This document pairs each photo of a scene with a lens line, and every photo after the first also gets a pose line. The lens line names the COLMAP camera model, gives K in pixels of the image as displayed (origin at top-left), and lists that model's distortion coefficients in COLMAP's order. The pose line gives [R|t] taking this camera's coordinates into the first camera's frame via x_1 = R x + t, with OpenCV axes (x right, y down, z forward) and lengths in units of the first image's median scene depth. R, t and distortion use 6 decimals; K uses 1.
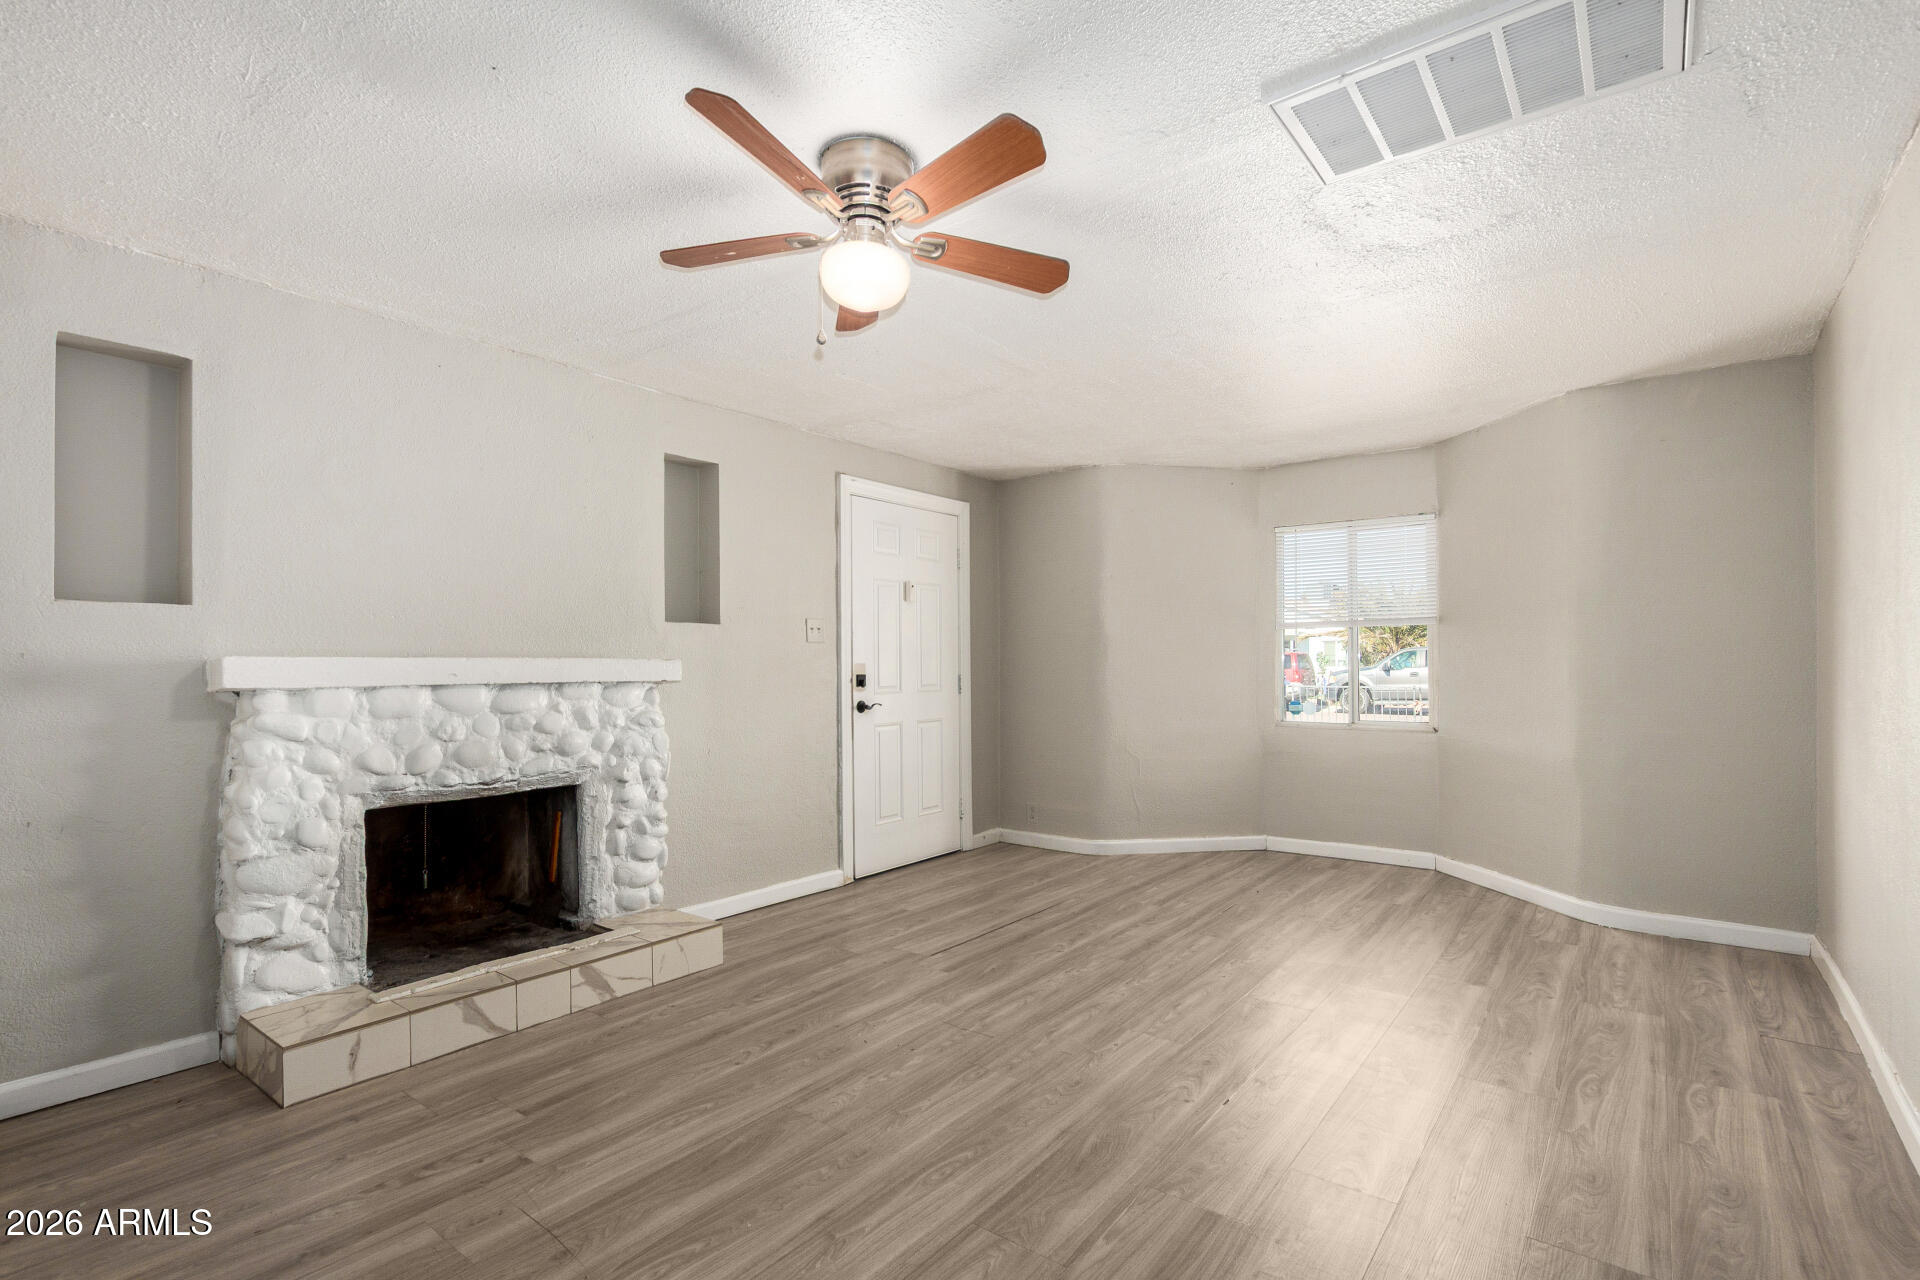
lens RADIAL K [[901.2, 0, 958.7], [0, 901.2, 655.7], [0, 0, 1]] dist [0.000851, -0.001068]
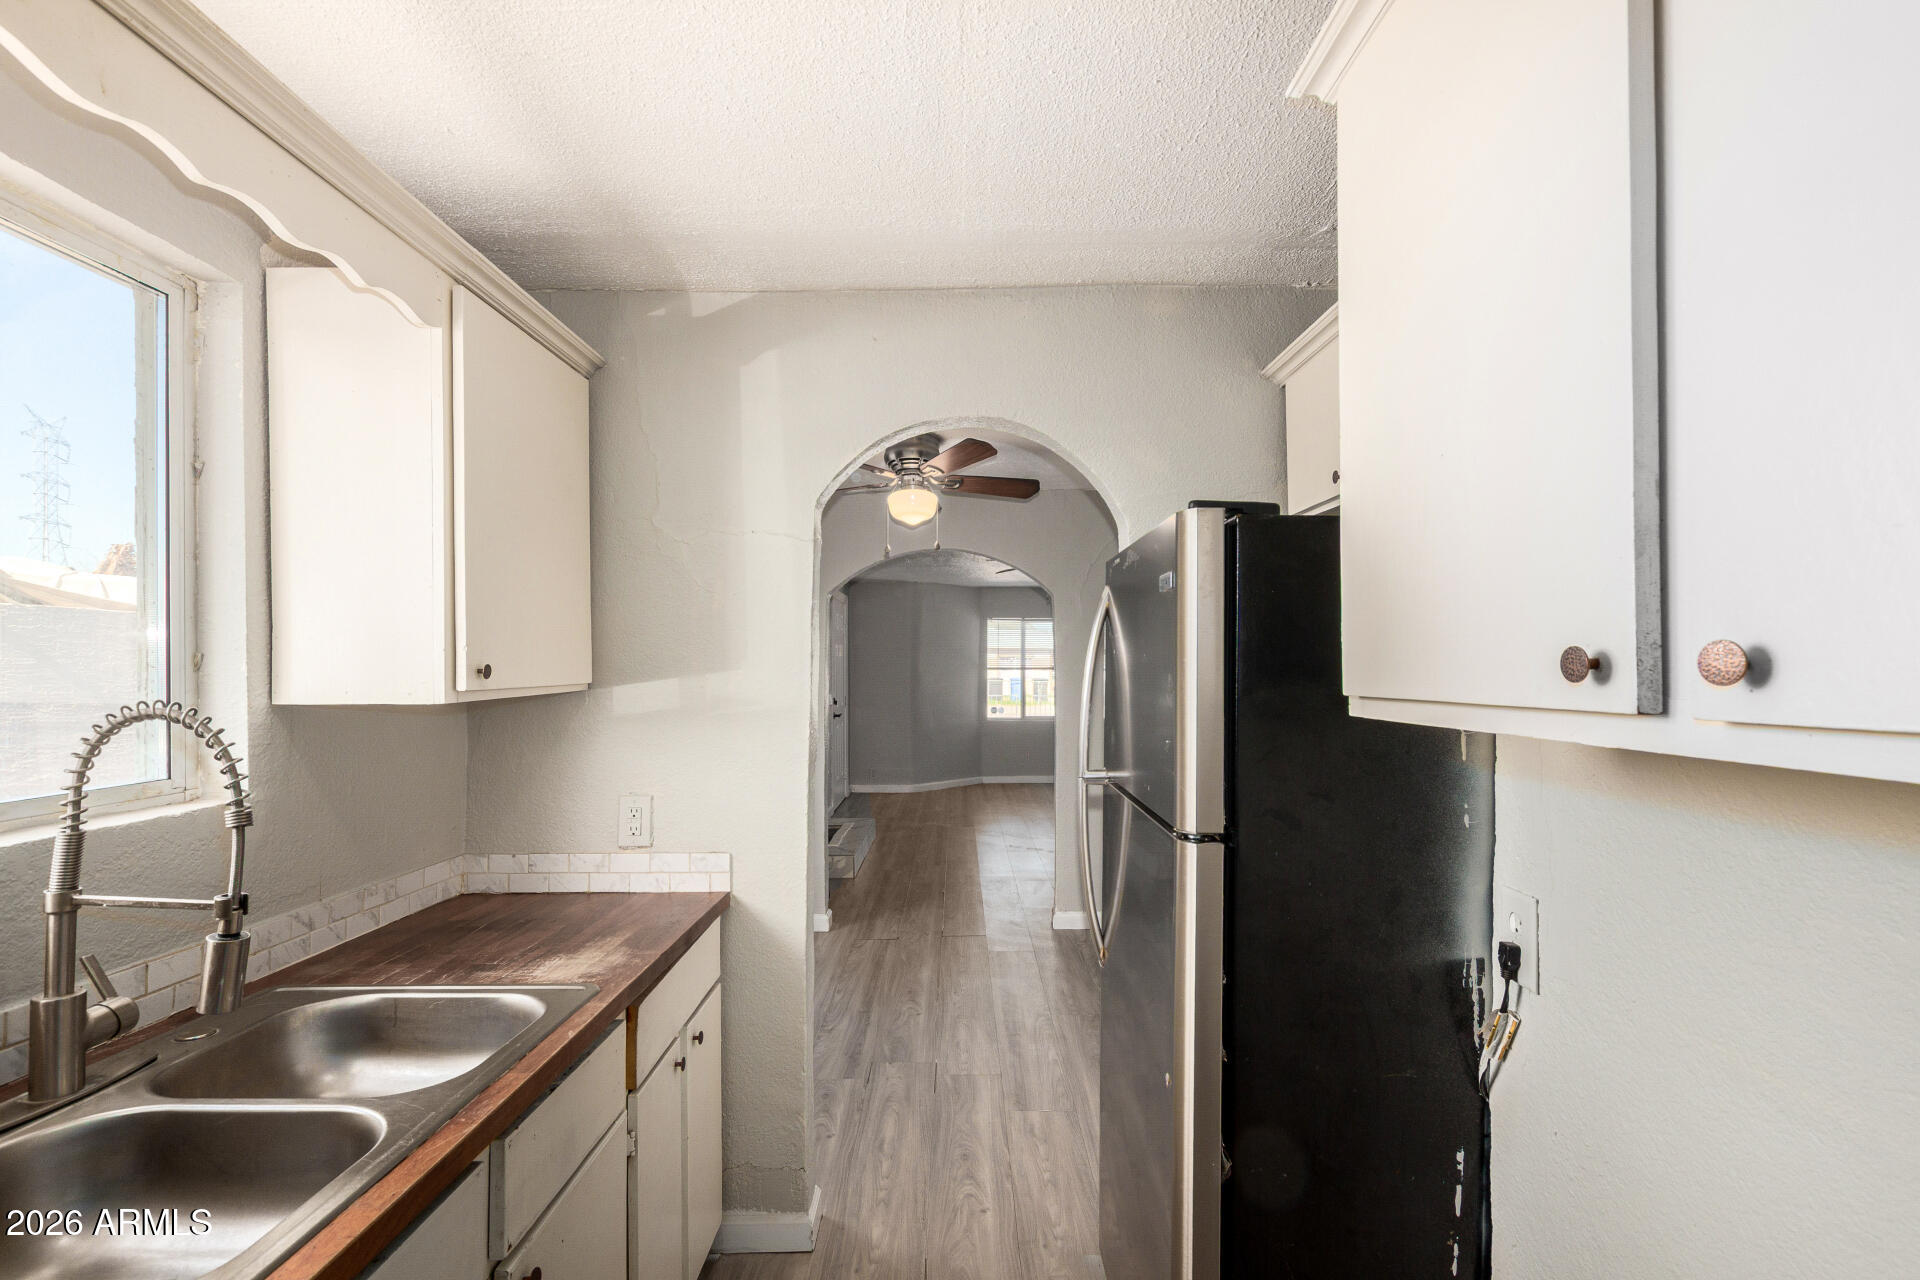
lens RADIAL K [[901.2, 0, 958.7], [0, 901.2, 655.7], [0, 0, 1]] dist [0.000851, -0.001068]
pose [[0.790034, 0.008431, 0.613005, -1.190231], [-0.006640, 0.999964, -0.005196, -0.065269], [-0.613027, 0.000035, 0.790062, -0.693783]]
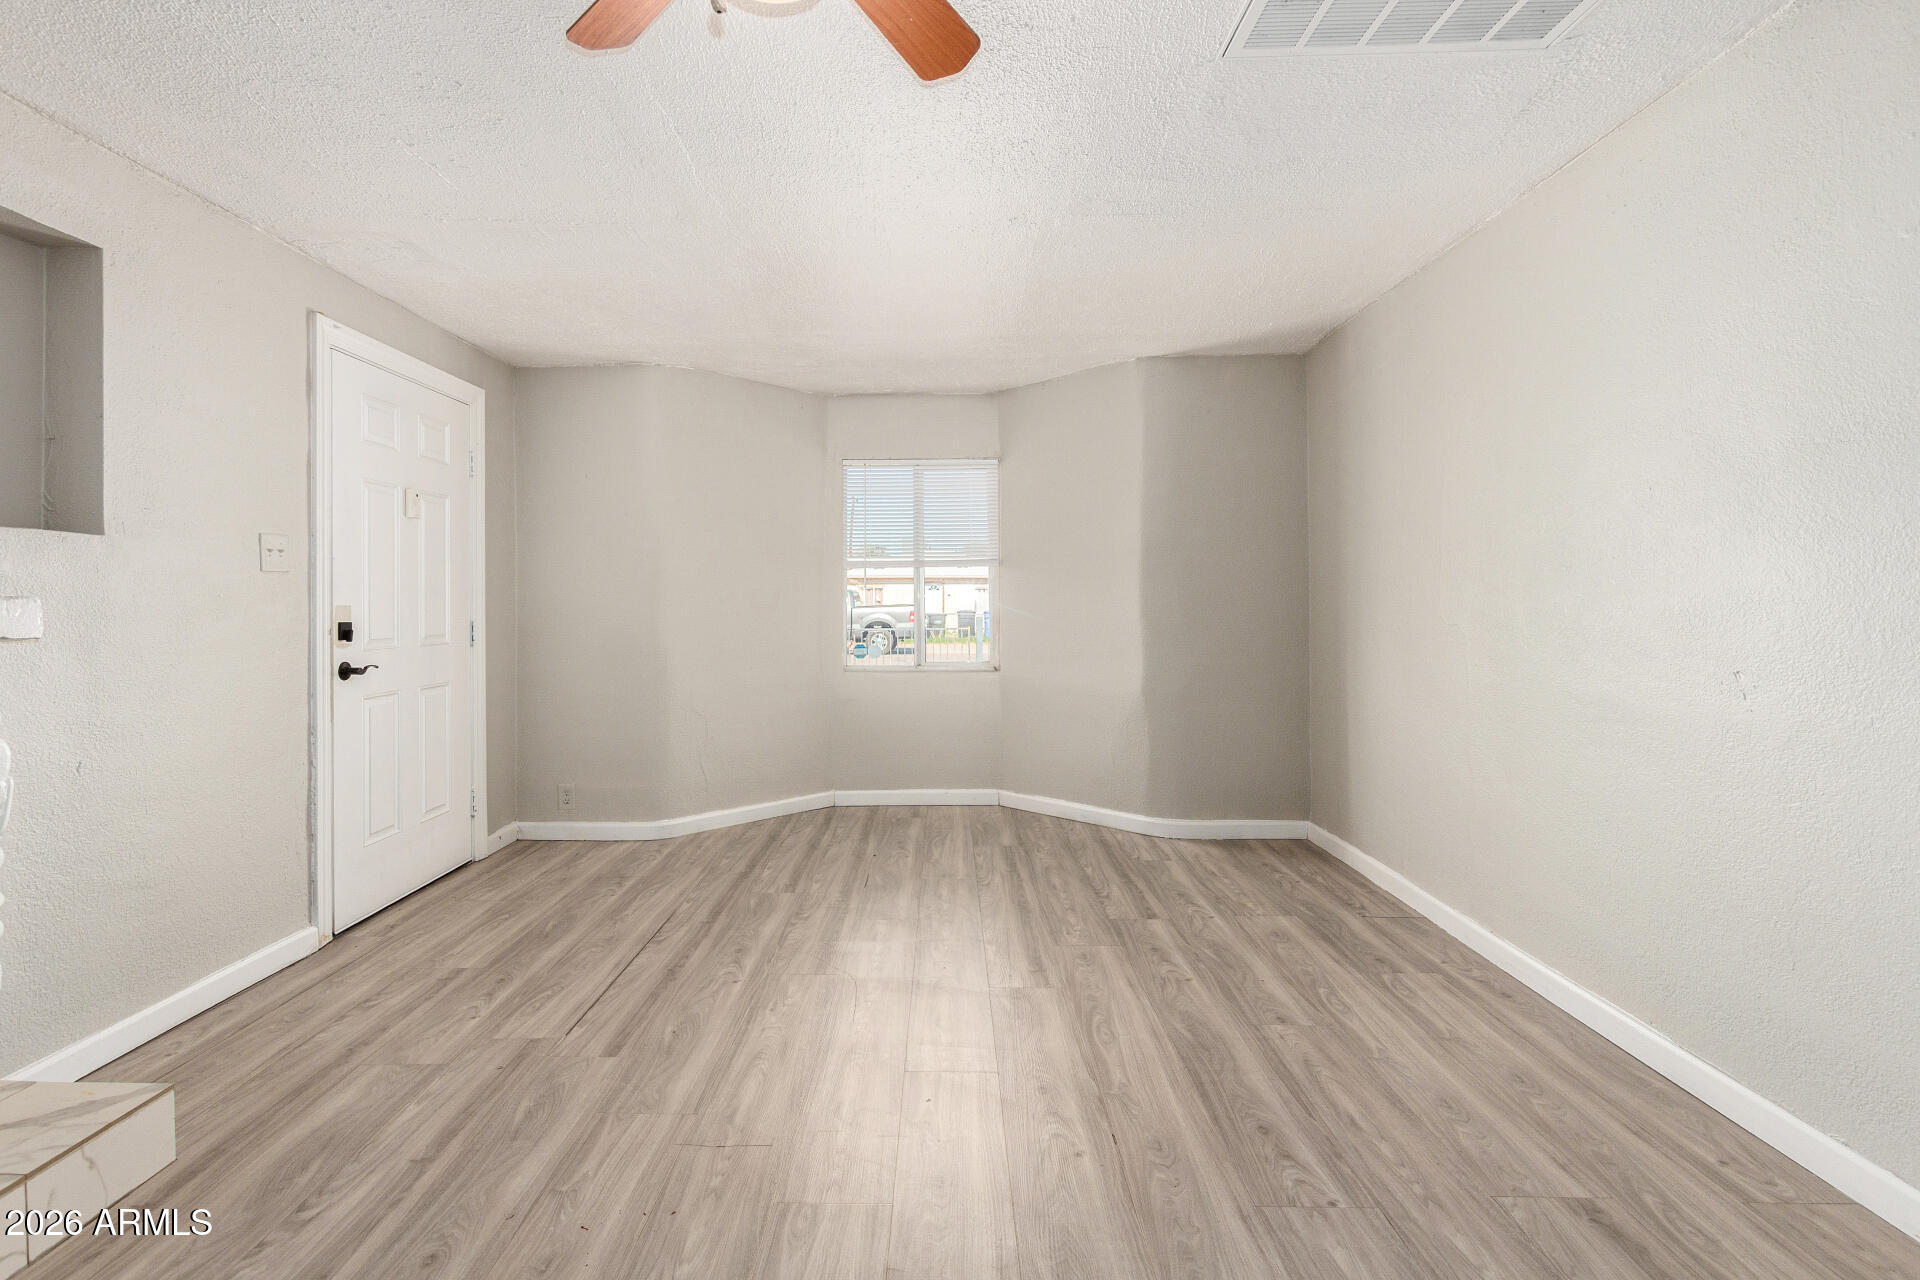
lens RADIAL K [[915.4, 0, 927.9], [0, 915.4, 592.6], [0, 0, 1]] dist [0.001674, -0.001026]
pose [[0.807001, 0.006268, 0.590517, -0.184084], [-0.002251, 0.999969, -0.007538, 0.003844], [-0.590546, 0.004754, 0.806990, 0.237274]]
